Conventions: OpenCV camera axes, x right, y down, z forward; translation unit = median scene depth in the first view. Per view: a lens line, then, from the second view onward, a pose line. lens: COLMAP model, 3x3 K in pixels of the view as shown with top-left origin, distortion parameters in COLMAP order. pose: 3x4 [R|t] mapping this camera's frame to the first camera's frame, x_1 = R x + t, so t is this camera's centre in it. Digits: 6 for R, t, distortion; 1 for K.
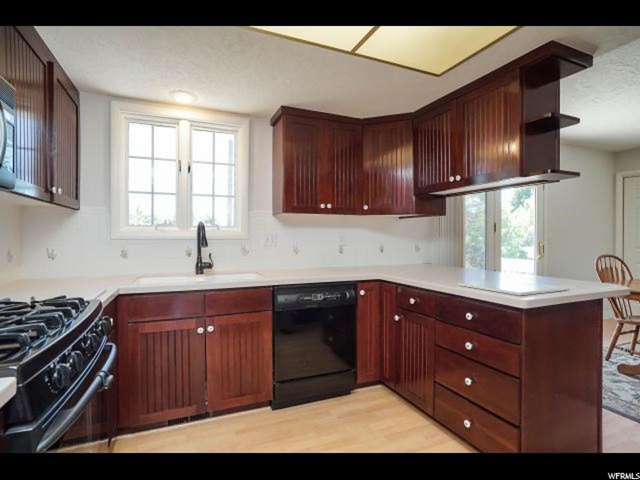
lens RADIAL K [[339.6, 0, 320.0], [0, 339.6, 240.0], [0, 0, 1]] dist [-0.034397, -0.000181]
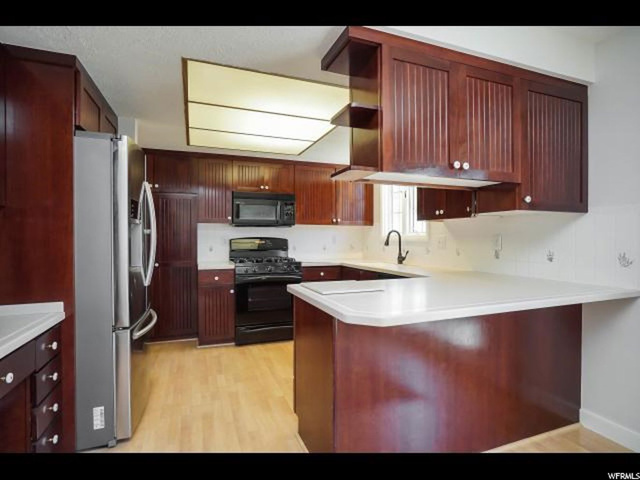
lens RADIAL K [[339.6, 0, 320.0], [0, 339.6, 240.0], [0, 0, 1]] dist [-0.034397, -0.000181]
pose [[-0.042376, 0.002914, -0.999097, 1.145839], [-0.012234, 0.999919, 0.003436, -0.008585], [0.999027, 0.012369, -0.042337, 0.659505]]
